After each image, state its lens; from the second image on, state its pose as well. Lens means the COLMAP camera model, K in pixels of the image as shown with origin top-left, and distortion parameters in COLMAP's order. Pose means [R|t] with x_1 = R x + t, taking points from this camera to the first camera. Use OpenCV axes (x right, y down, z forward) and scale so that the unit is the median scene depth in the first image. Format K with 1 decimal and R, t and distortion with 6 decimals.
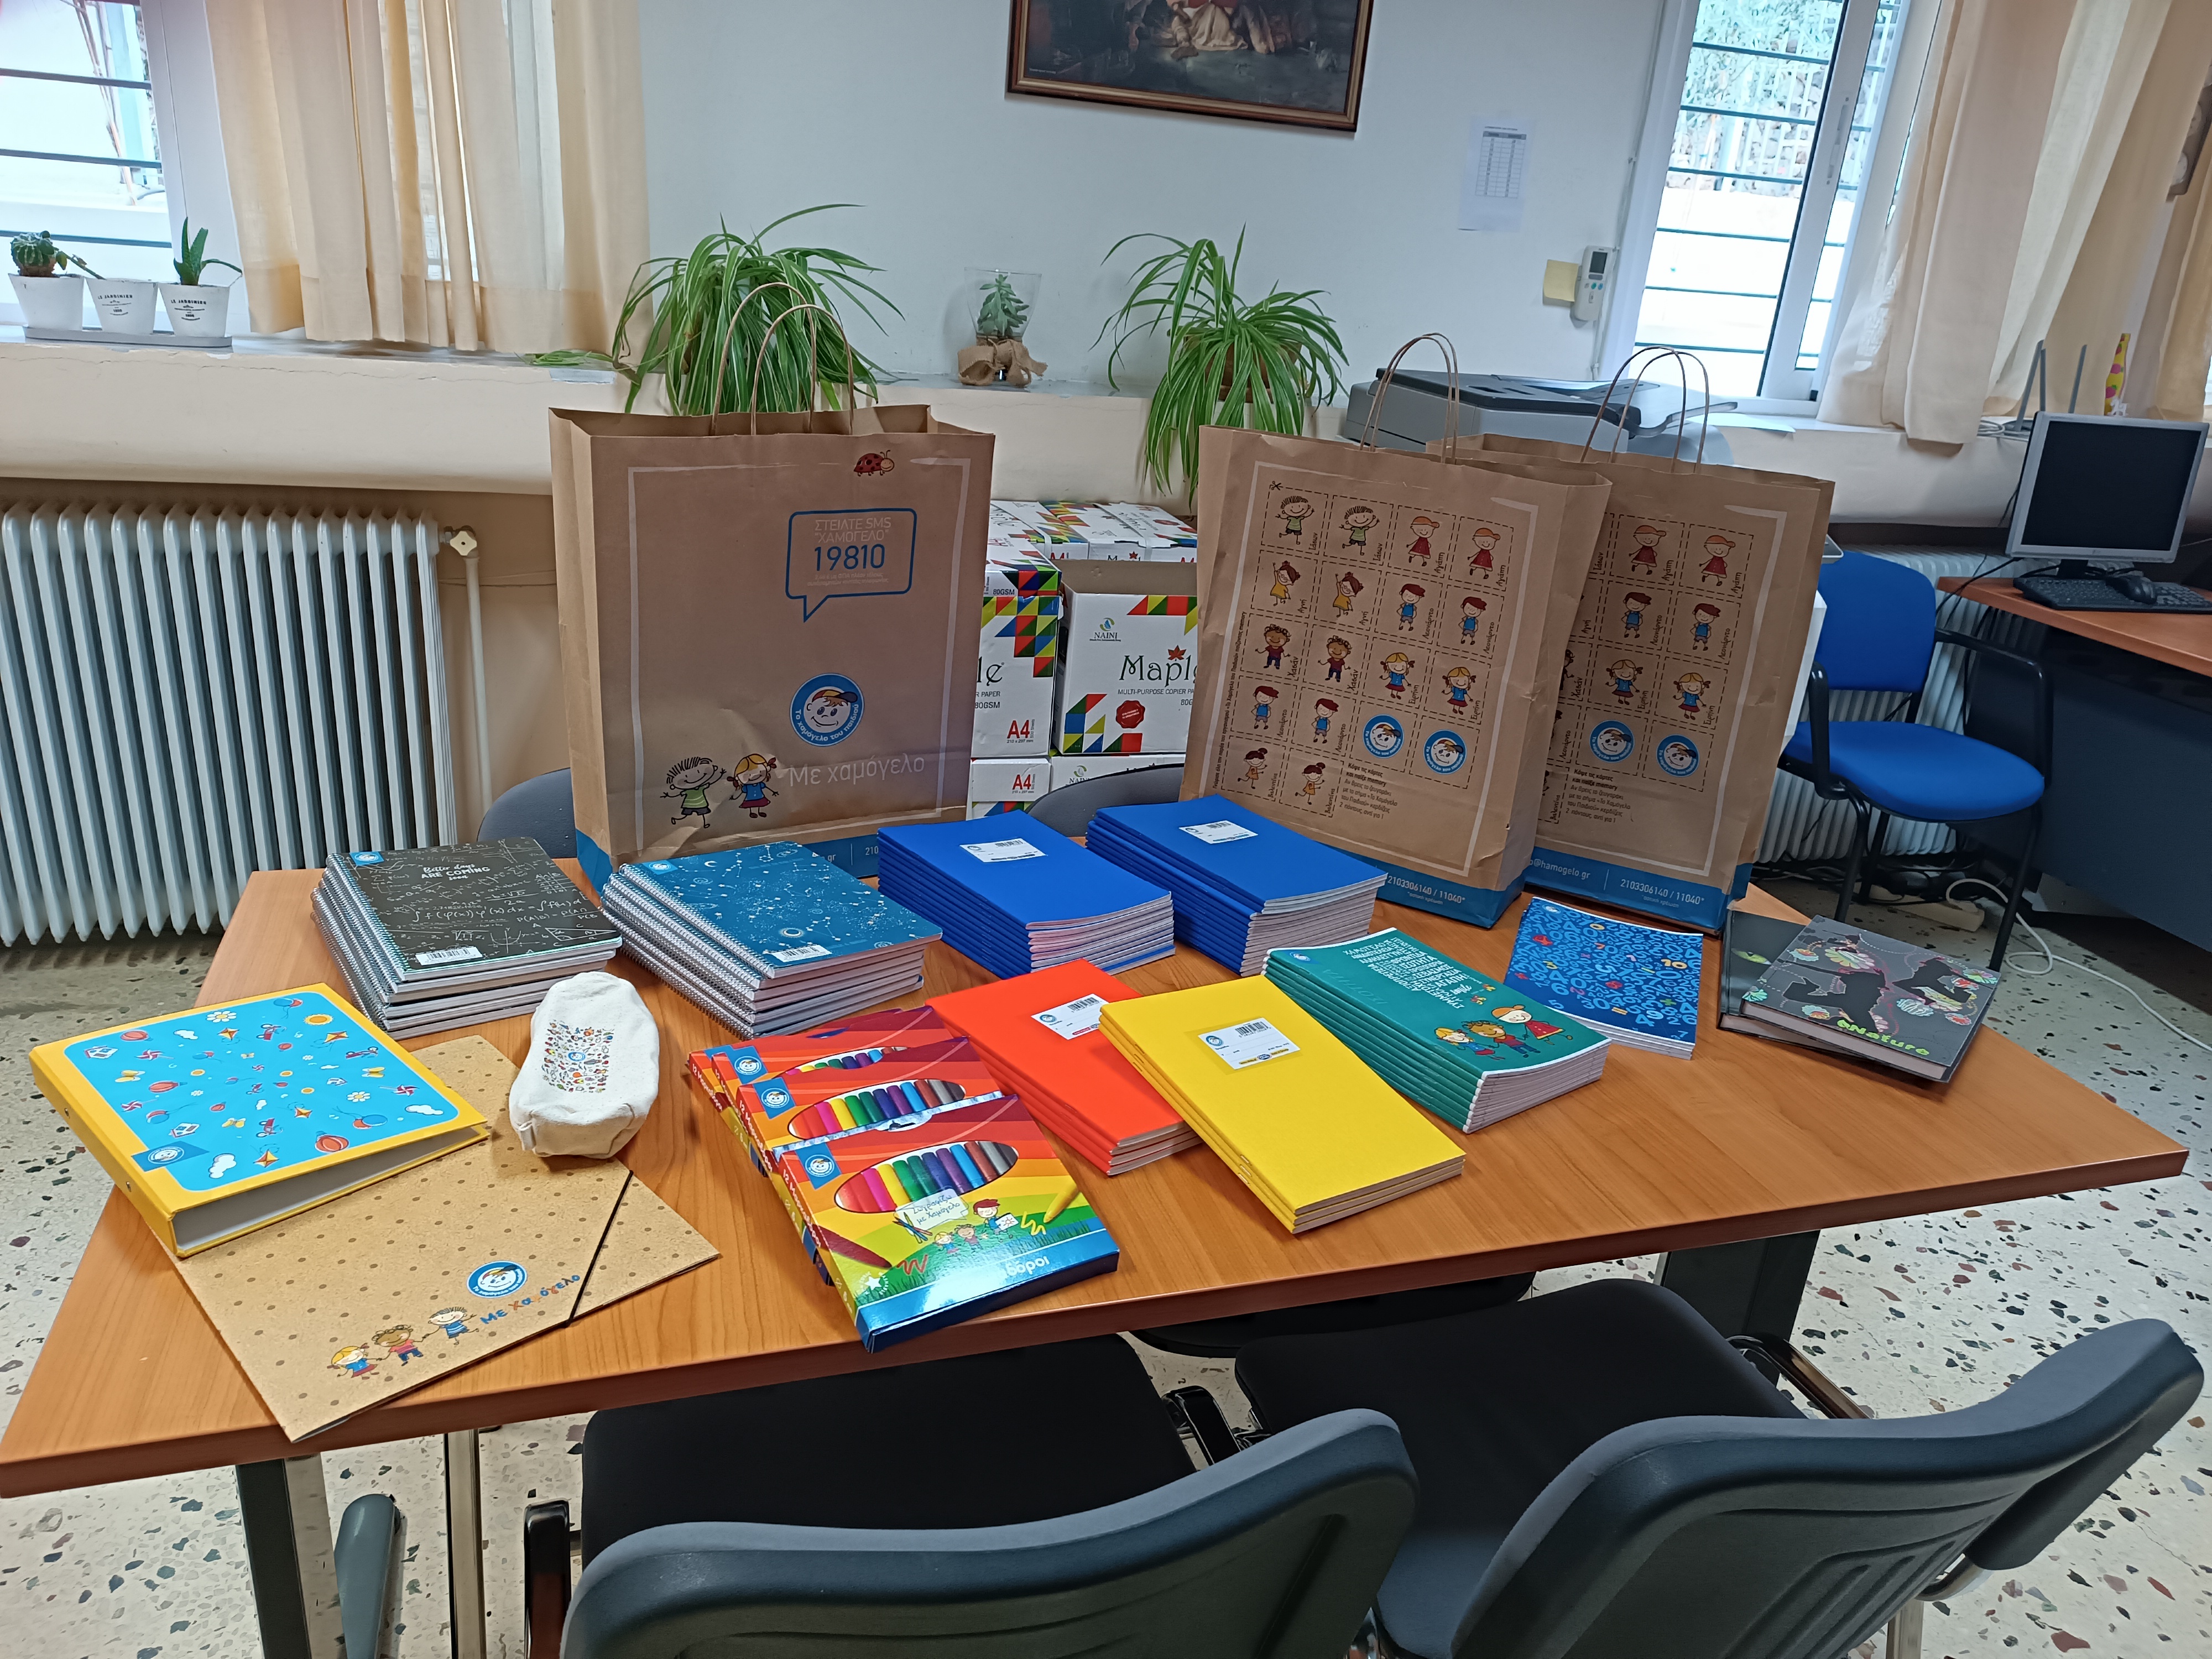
lens RADIAL K [[1534.4, 0, 1106.0], [0, 1534.4, 829.5], [0, 0, 1]] dist [0.005862, -0.000358]
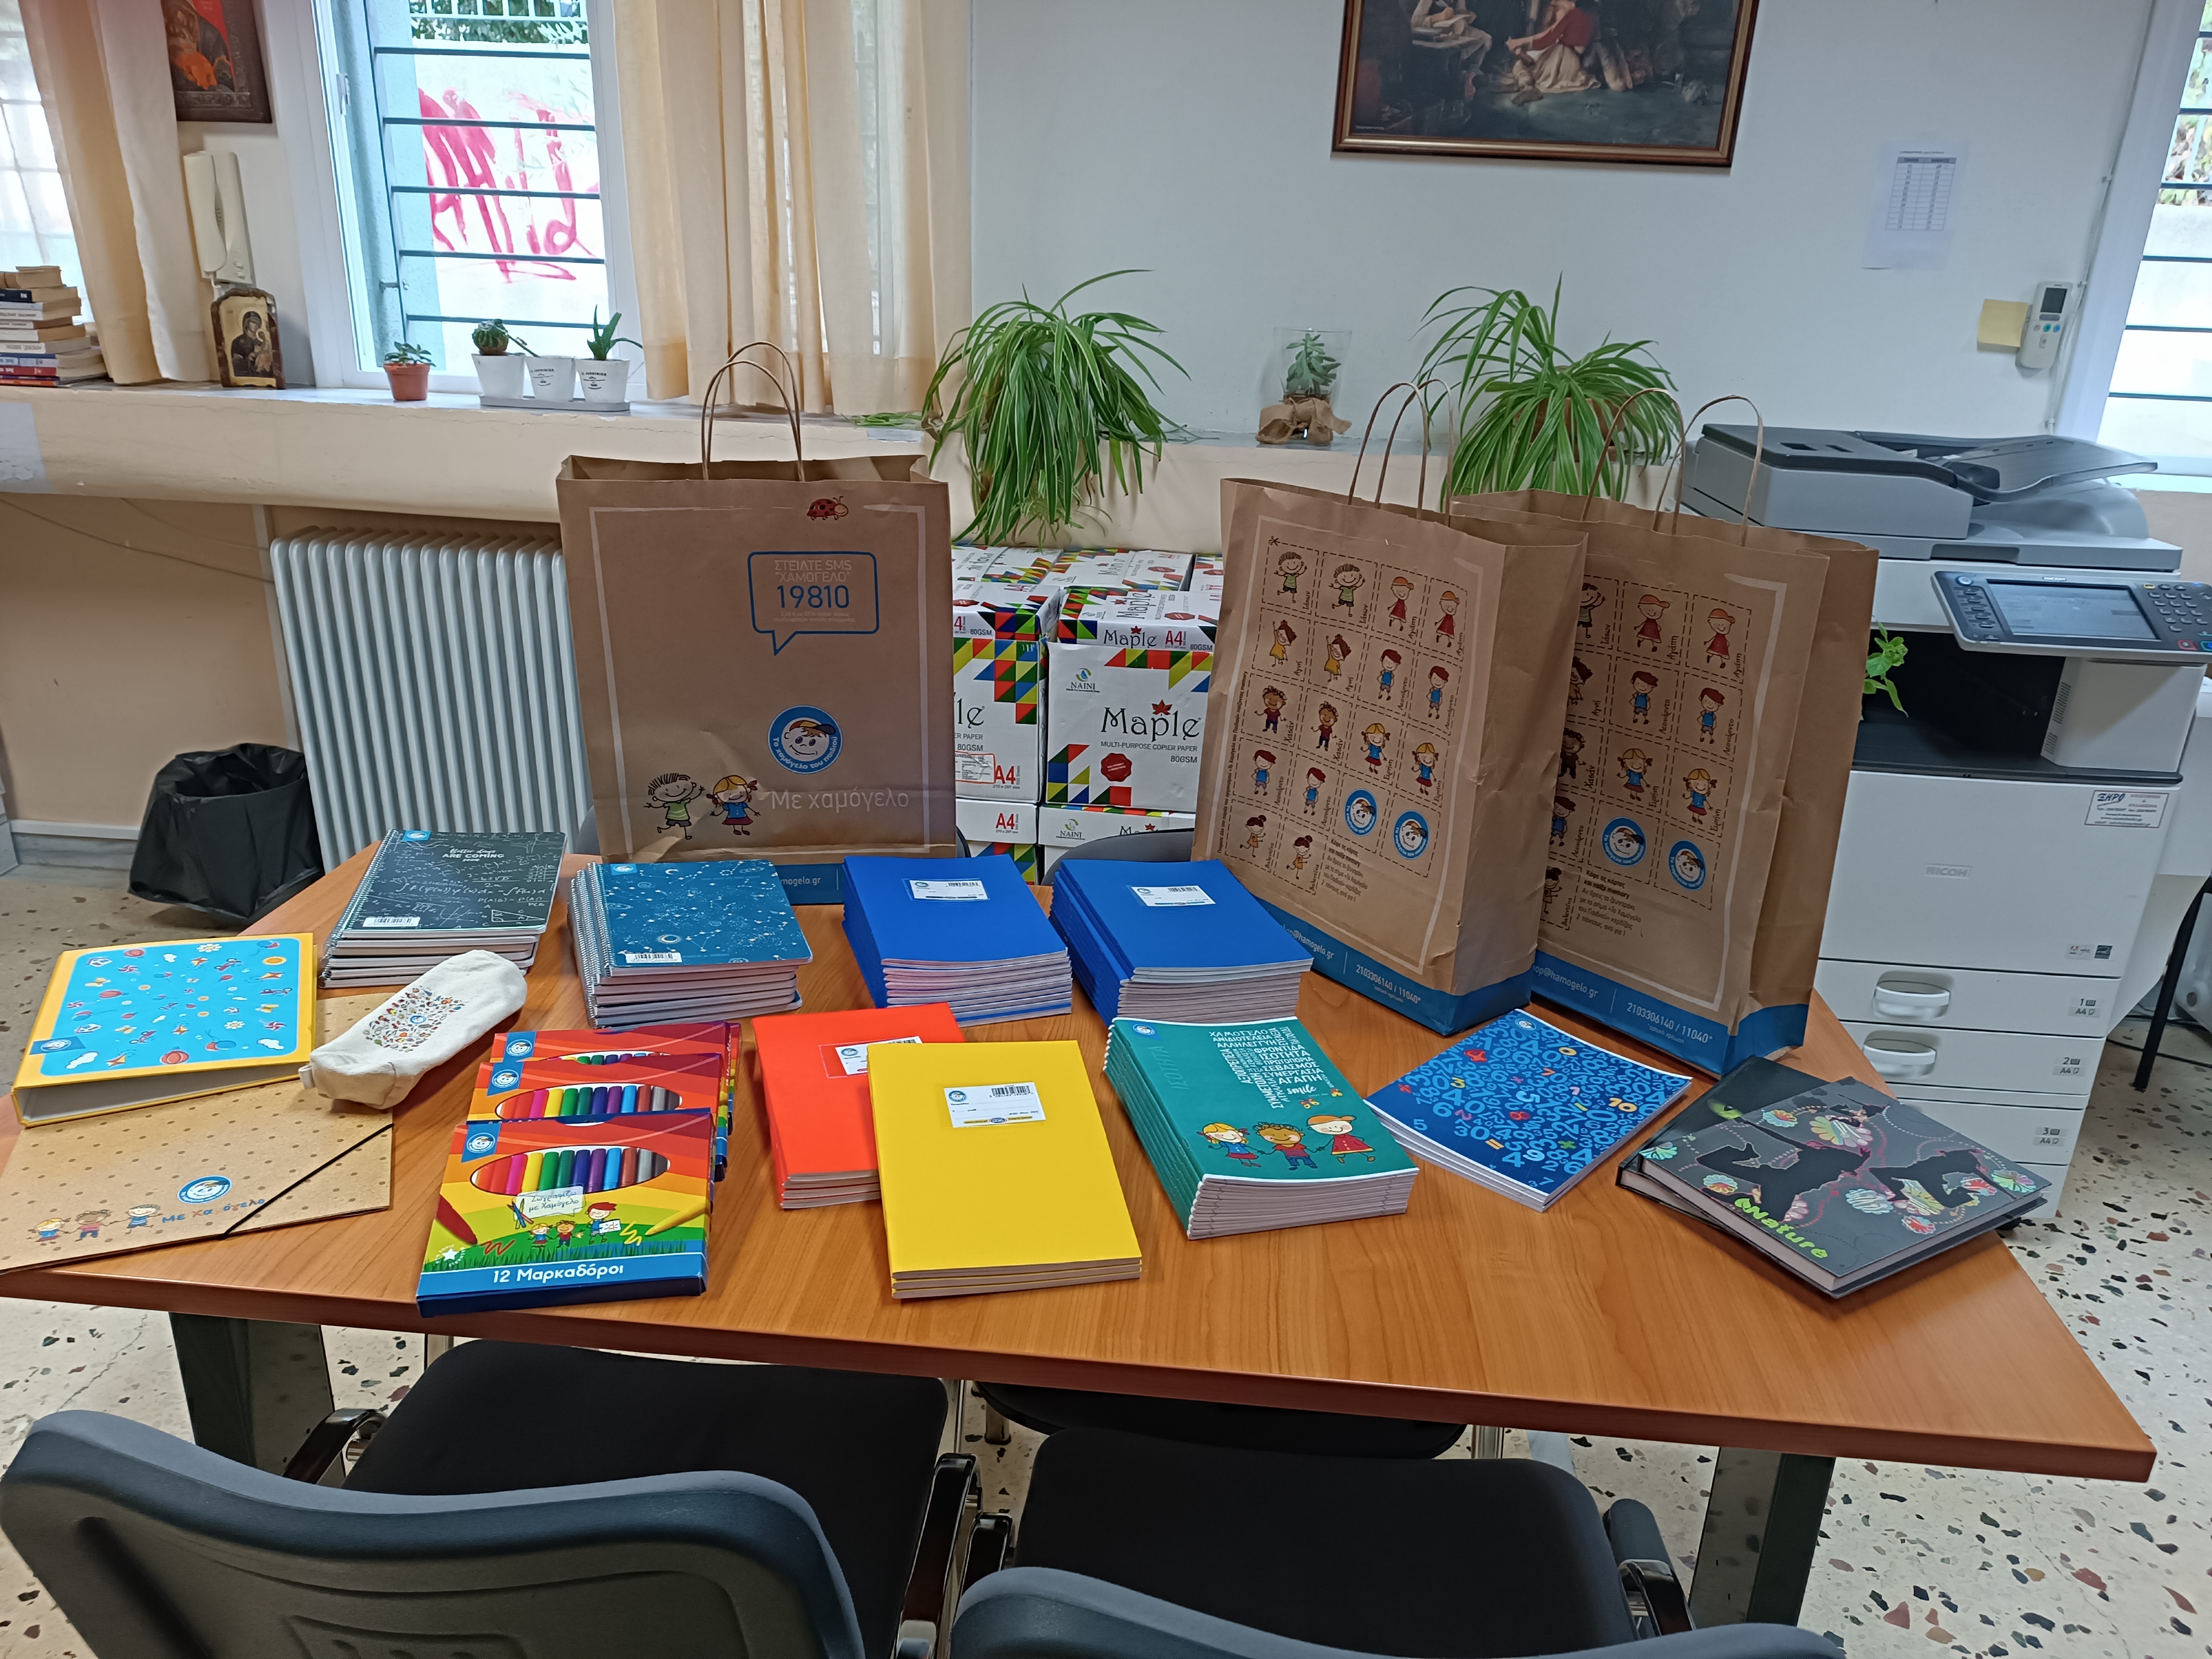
lens RADIAL K [[1534.4, 0, 1106.0], [0, 1534.4, 829.5], [0, 0, 1]] dist [0.005862, -0.000358]
pose [[0.926270, 0.091433, -0.365600, 0.379327], [-0.105940, 0.994176, -0.019772, -0.016386], [0.361663, 0.057046, 0.930562, 0.088382]]
